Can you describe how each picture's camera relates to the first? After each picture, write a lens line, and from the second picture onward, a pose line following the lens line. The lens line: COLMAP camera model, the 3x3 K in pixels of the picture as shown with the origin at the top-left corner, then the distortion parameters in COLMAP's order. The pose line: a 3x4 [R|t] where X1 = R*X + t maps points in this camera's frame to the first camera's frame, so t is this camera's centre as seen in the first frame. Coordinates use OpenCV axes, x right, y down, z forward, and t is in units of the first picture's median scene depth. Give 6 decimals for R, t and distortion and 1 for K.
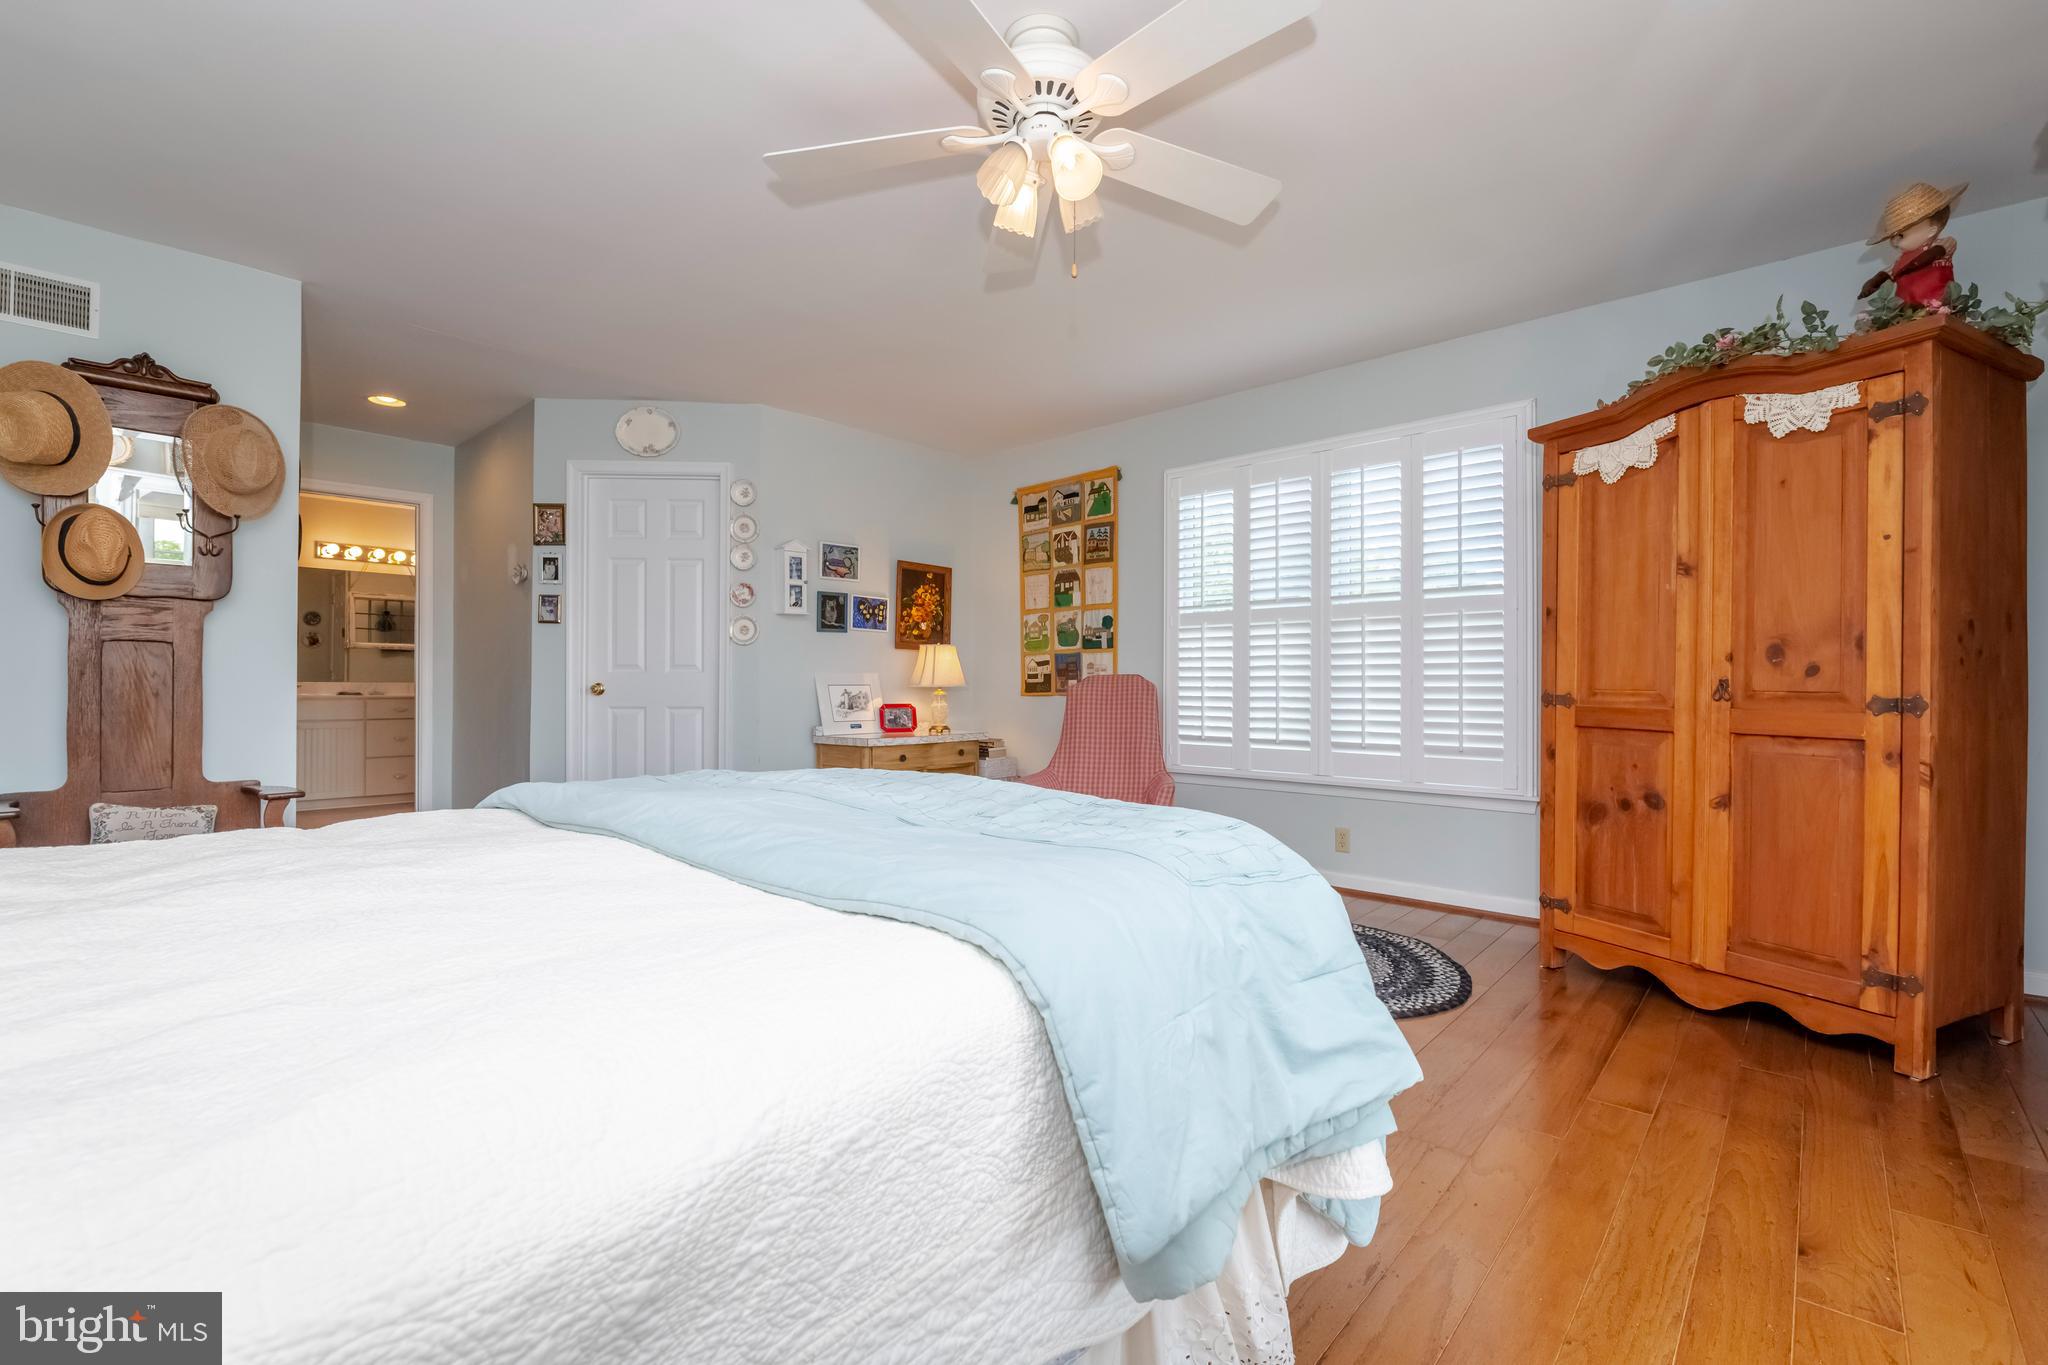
lens RADIAL K [[898.8, 0, 1028.3], [0, 898.8, 682.7], [0, 0, 1]] dist [0.004879, -0.000236]
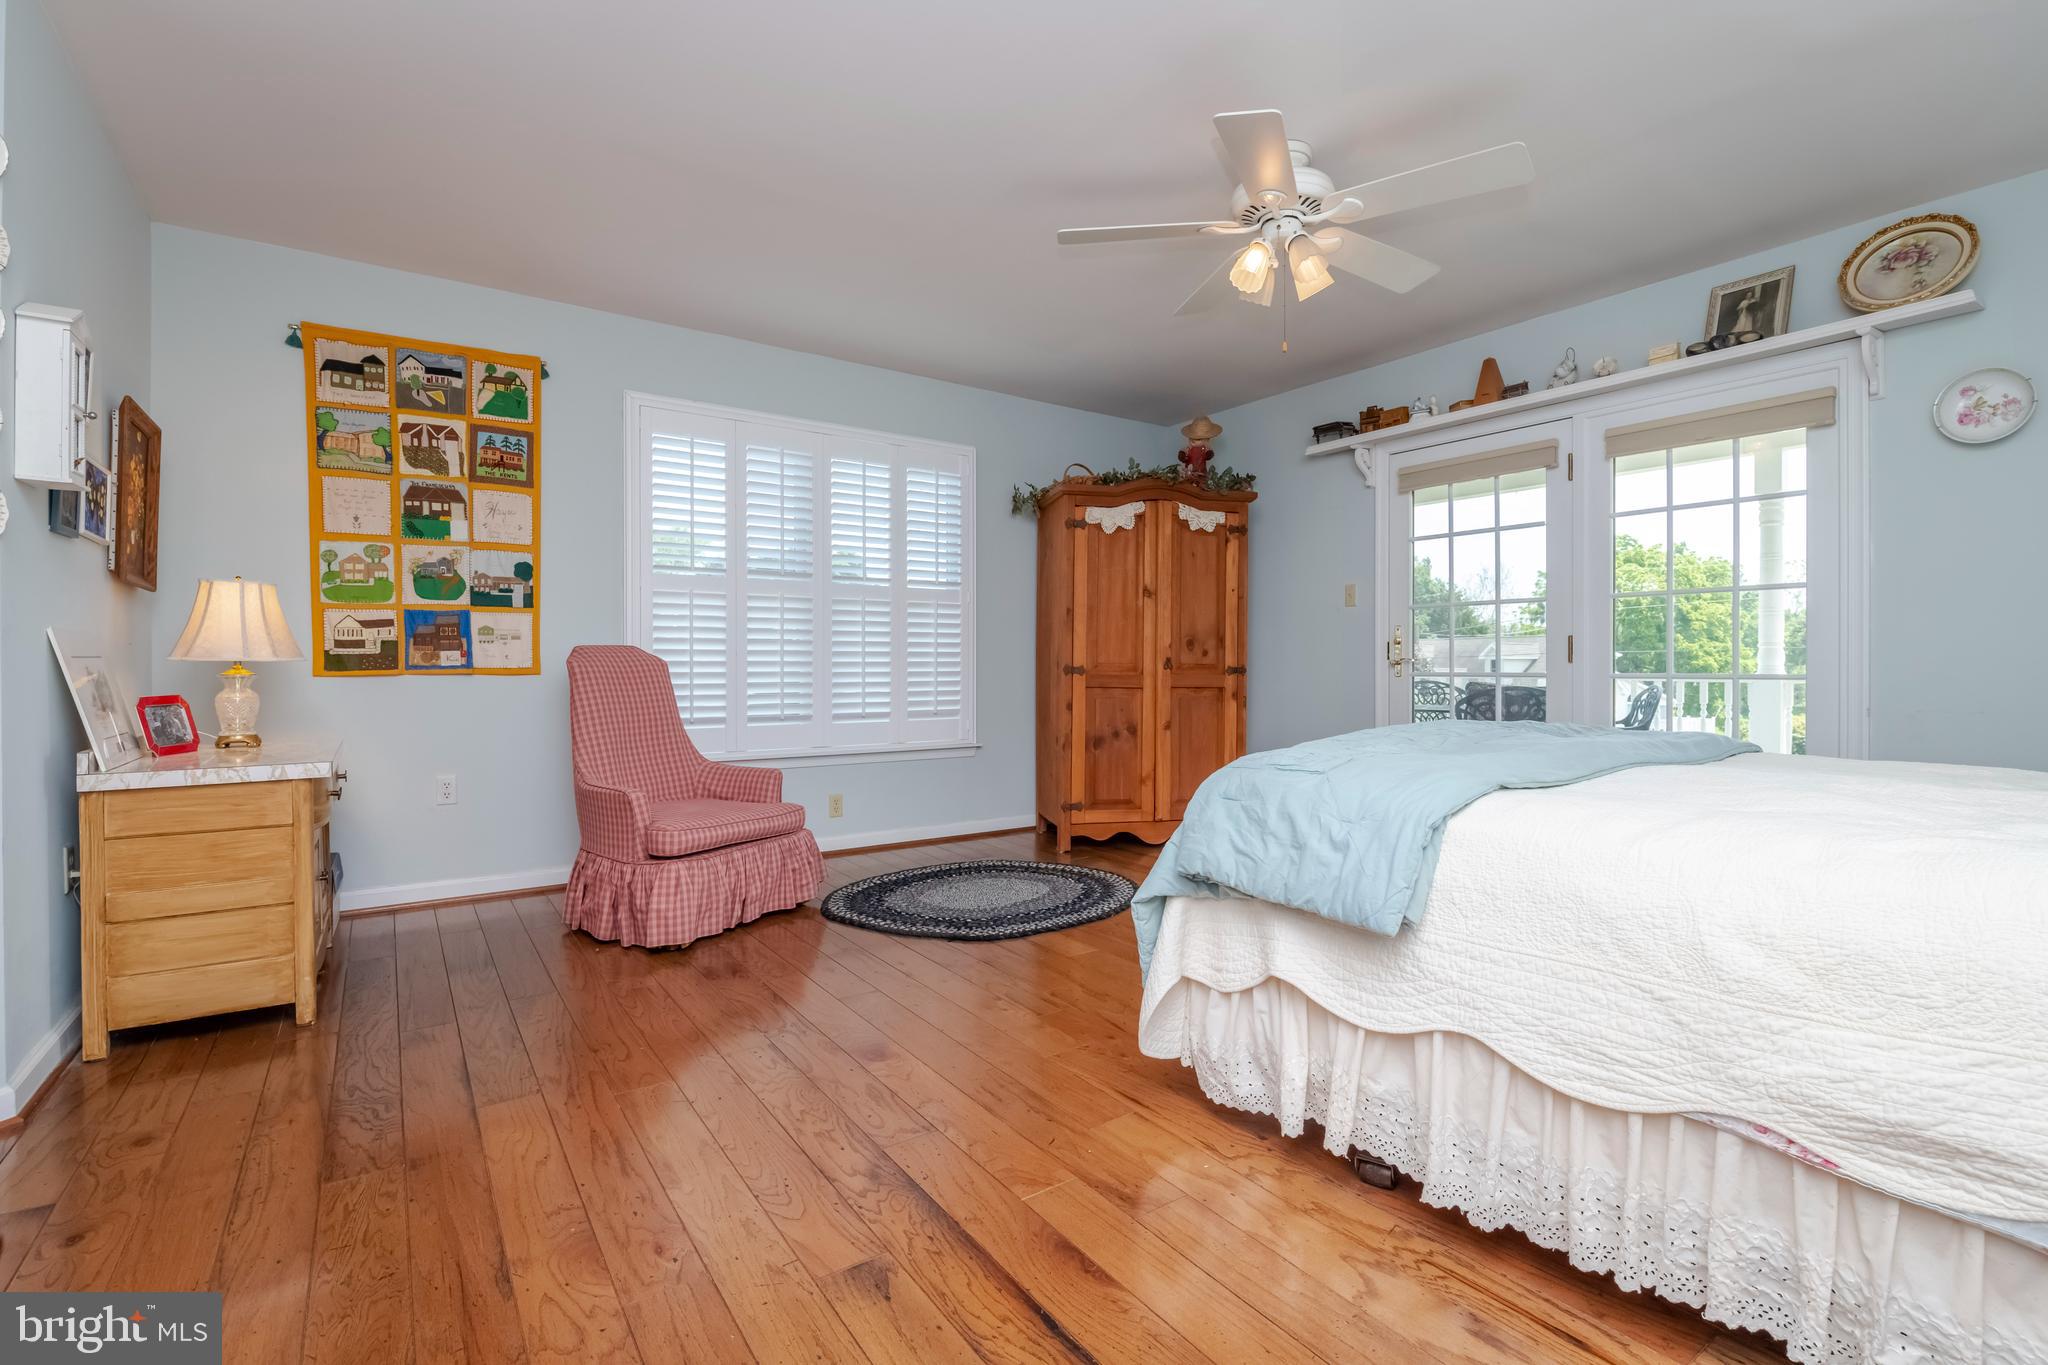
lens RADIAL K [[944.4, 0, 1016.0], [0, 944.4, 670.1], [0, 0, 1]] dist [-0.009542, 0.000202]
pose [[0.195540, -0.007470, 0.980667, -0.564298], [-0.004543, 0.999953, 0.008523, 0.003328], [-0.980685, -0.006121, 0.195497, 0.461664]]
